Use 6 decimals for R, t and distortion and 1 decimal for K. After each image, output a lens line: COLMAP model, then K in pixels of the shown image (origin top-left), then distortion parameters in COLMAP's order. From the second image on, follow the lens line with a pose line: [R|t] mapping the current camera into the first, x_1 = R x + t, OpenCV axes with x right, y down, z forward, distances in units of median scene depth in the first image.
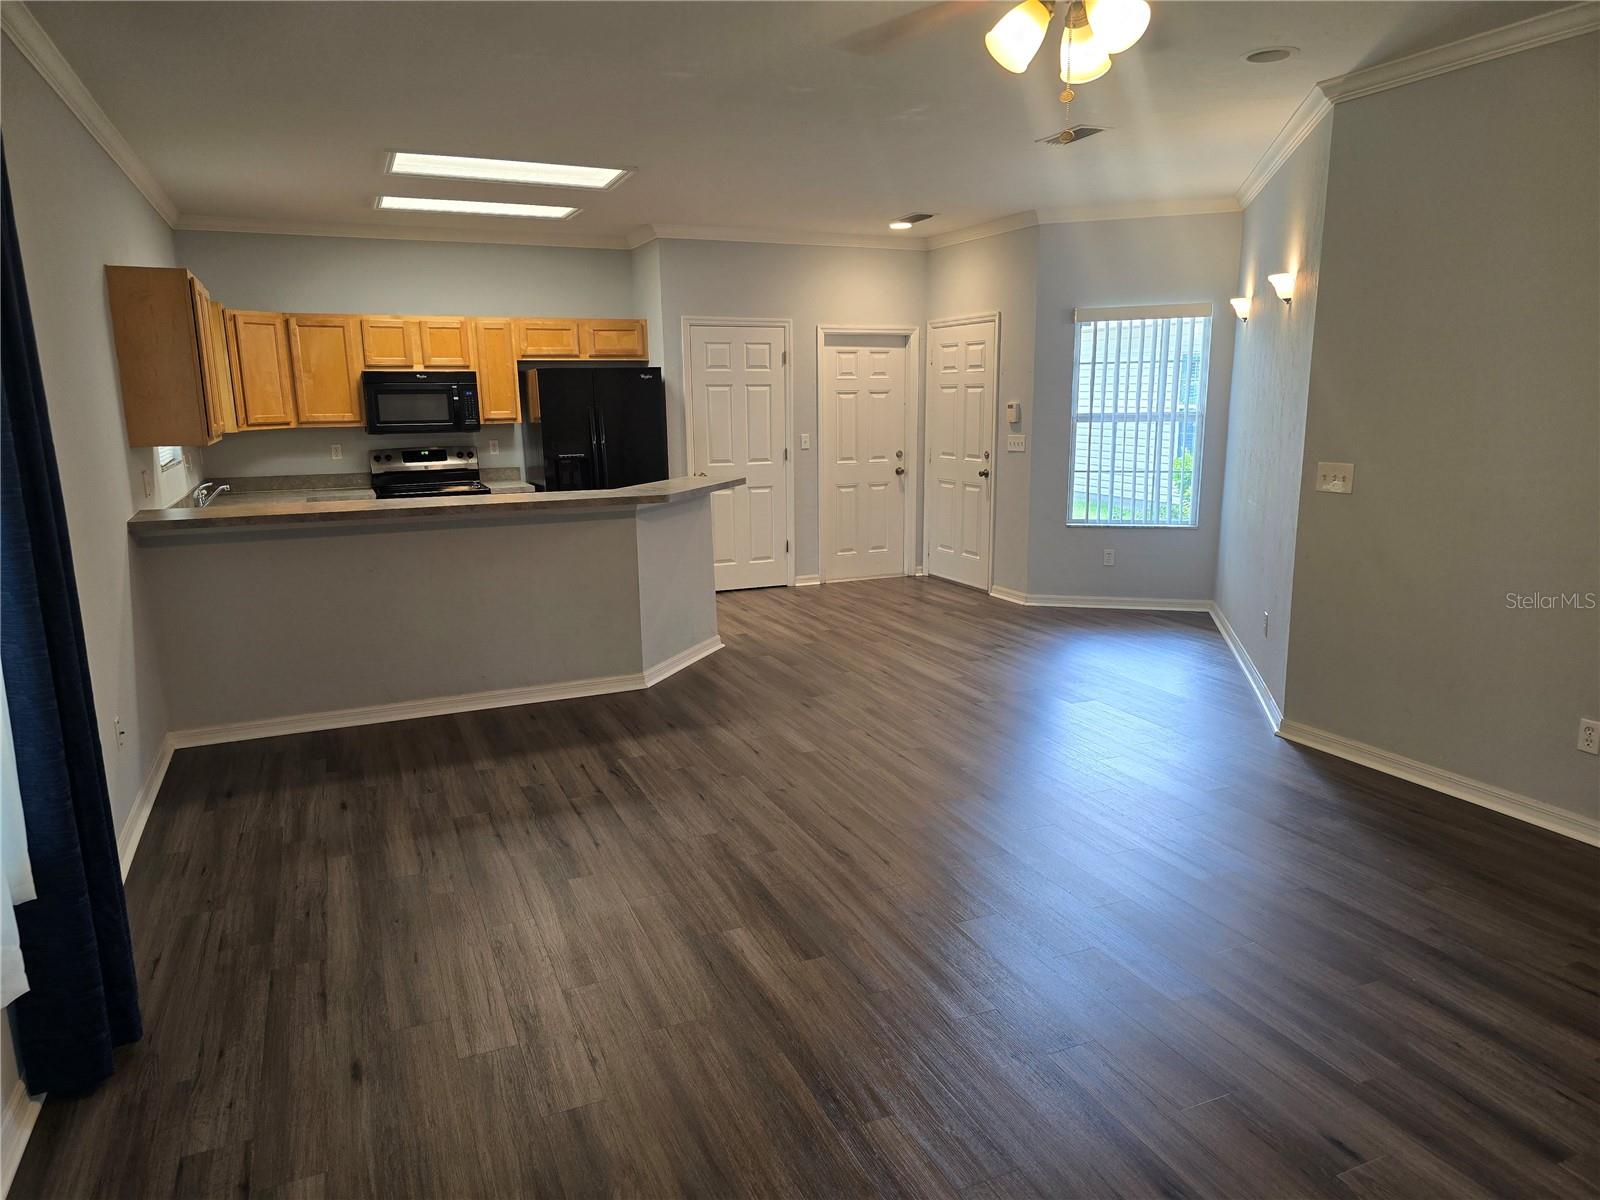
lens RADIAL K [[1070.1, 0, 807.4], [0, 1070.1, 617.8], [0, 0, 1]] dist [0.098614, -0.112461]
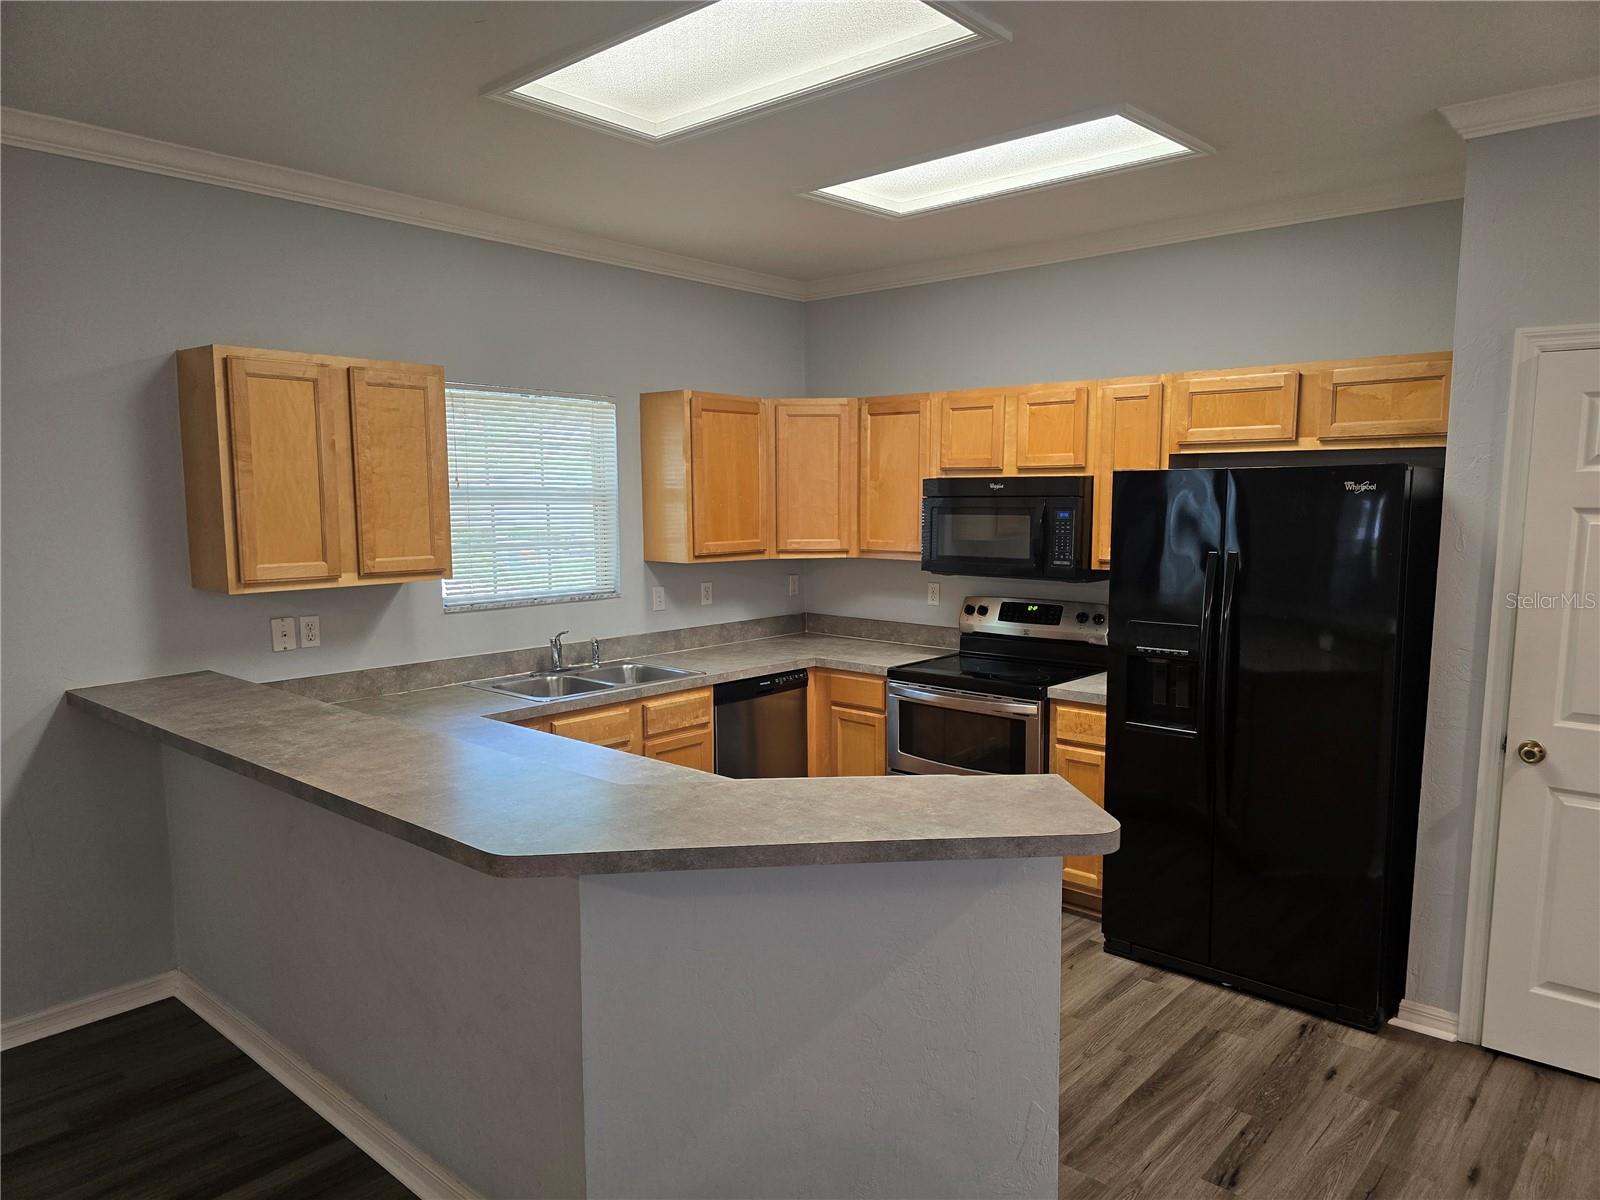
lens RADIAL K [[1070.1, 0, 807.4], [0, 1070.1, 617.8], [0, 0, 1]] dist [0.098614, -0.112461]
pose [[0.404767, 0.125087, -0.905824, 0.154269], [-0.194314, 0.979741, 0.048466, -0.165626], [0.893536, 0.156397, 0.420873, 0.693389]]
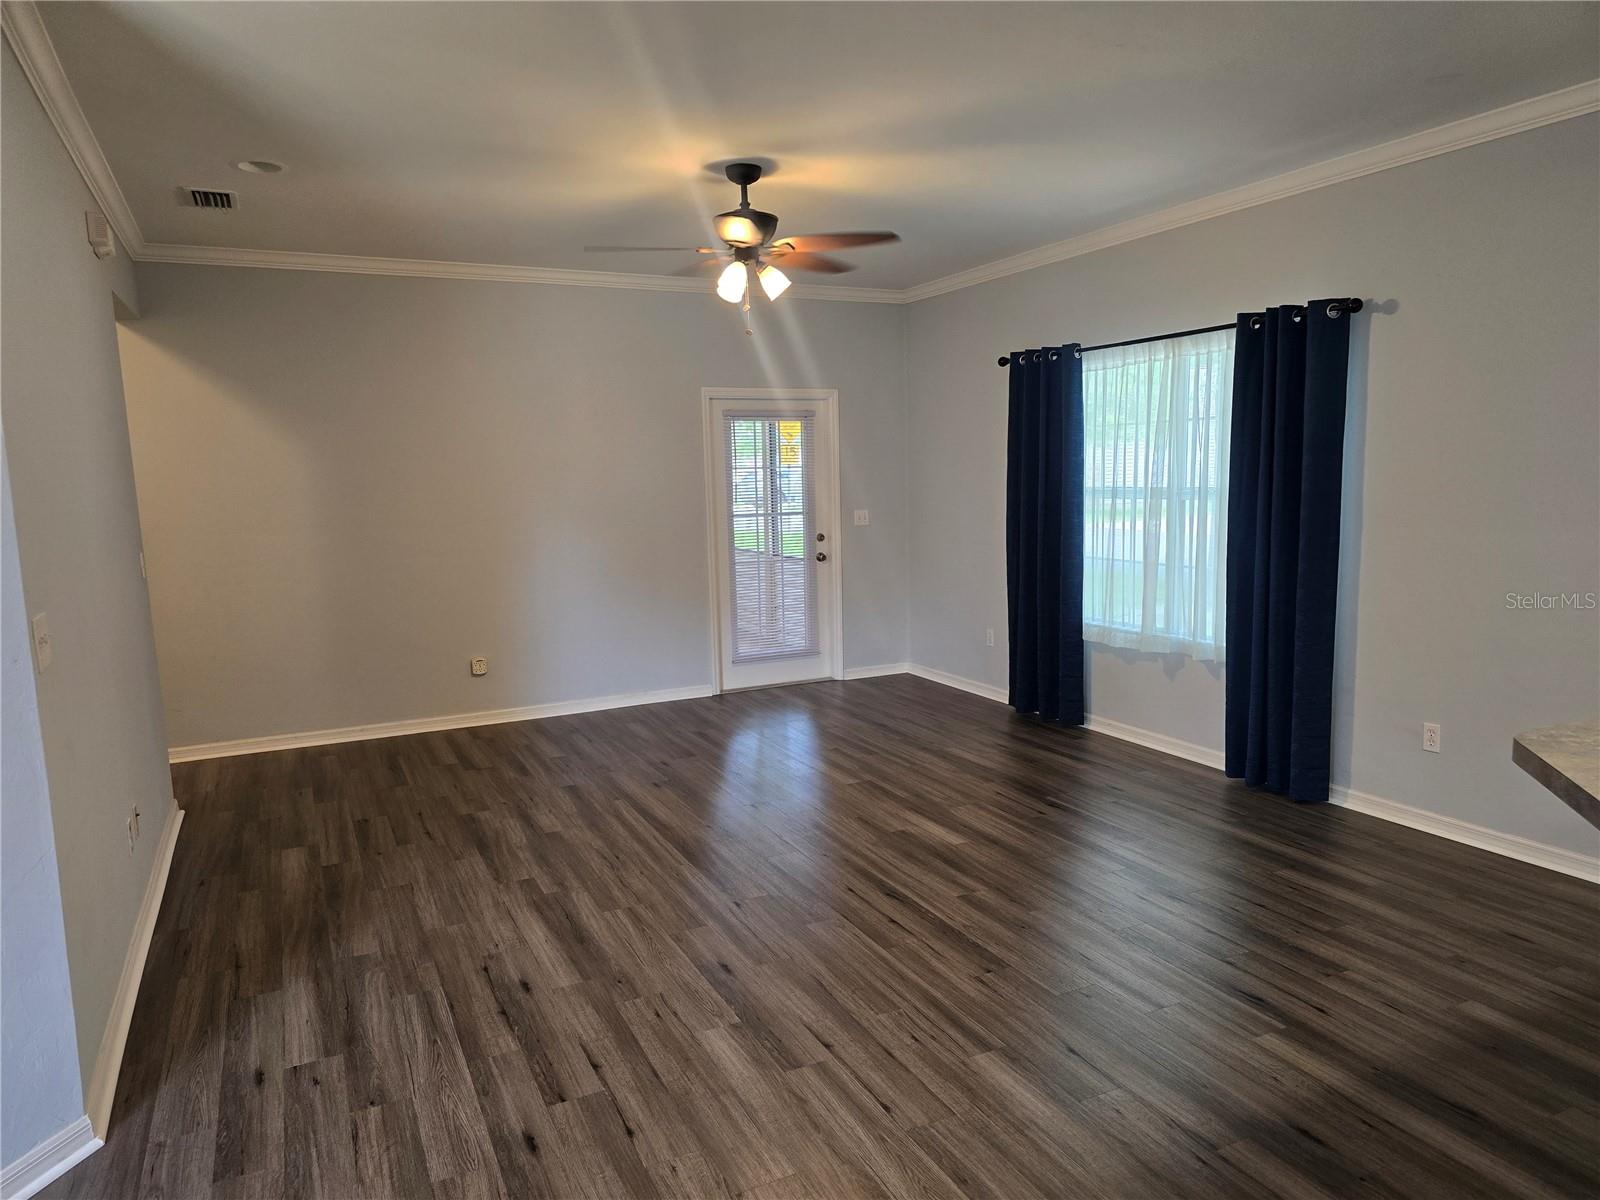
lens RADIAL K [[1070.1, 0, 807.4], [0, 1070.1, 617.8], [0, 0, 1]] dist [0.098614, -0.112461]
pose [[-0.998659, 0.042064, -0.030166, 0.068457], [0.029275, 0.939603, 0.341013, -0.198613], [0.042688, 0.339672, -0.939575, 0.957049]]
